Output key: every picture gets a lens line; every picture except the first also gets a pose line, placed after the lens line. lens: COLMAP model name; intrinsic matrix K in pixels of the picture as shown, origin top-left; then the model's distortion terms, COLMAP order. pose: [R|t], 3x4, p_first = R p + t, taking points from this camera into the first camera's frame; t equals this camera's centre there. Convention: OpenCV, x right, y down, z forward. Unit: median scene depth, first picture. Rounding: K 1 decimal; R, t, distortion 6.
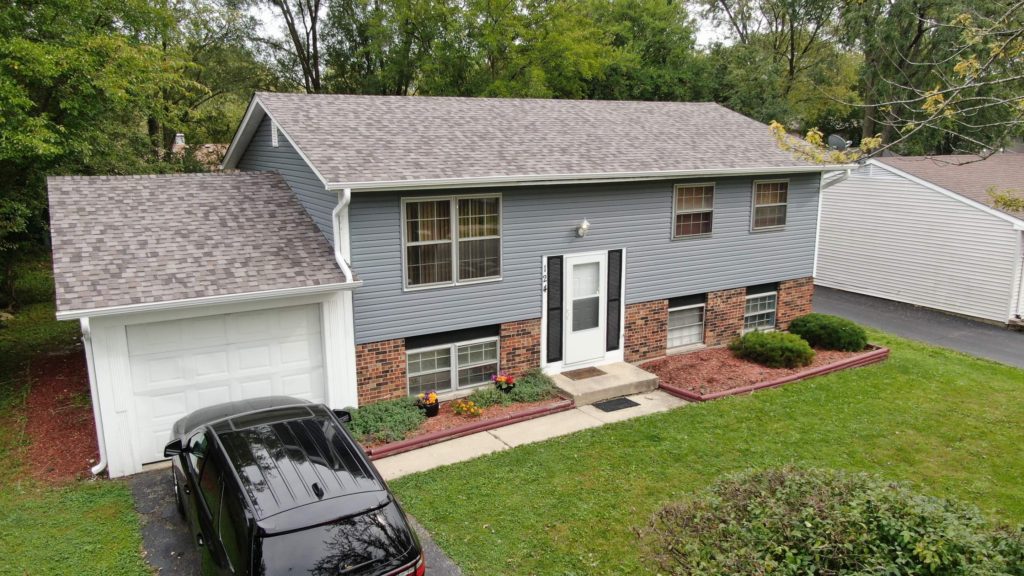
lens RADIAL K [[732.3, 0, 512.2], [0, 732.3, 290.7], [0, 0, 1]] dist [-0.043203, 0.020928]
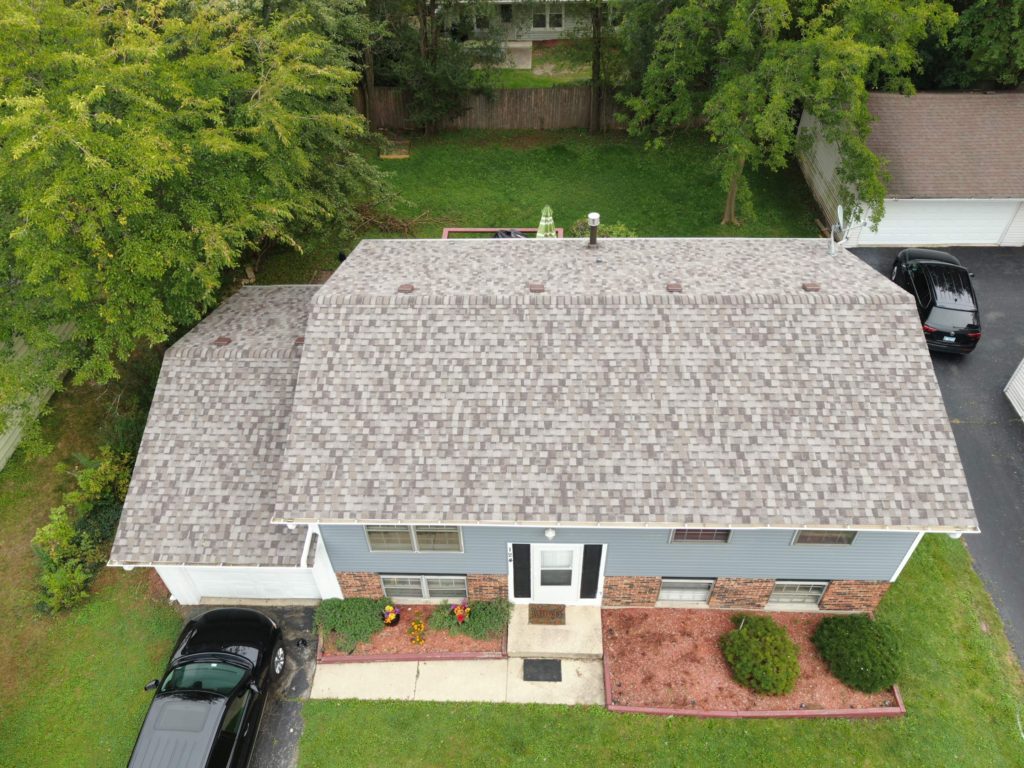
lens RADIAL K [[724.4, 0, 514.6], [0, 724.4, 385.6], [0, 0, 1]] dist [0.000603, -0.019233]
pose [[0.844499, 0.366384, -0.390620, 0.416526], [-0.100123, 0.824521, 0.556903, -0.906067], [0.526114, -0.431194, 0.732991, 0.362691]]
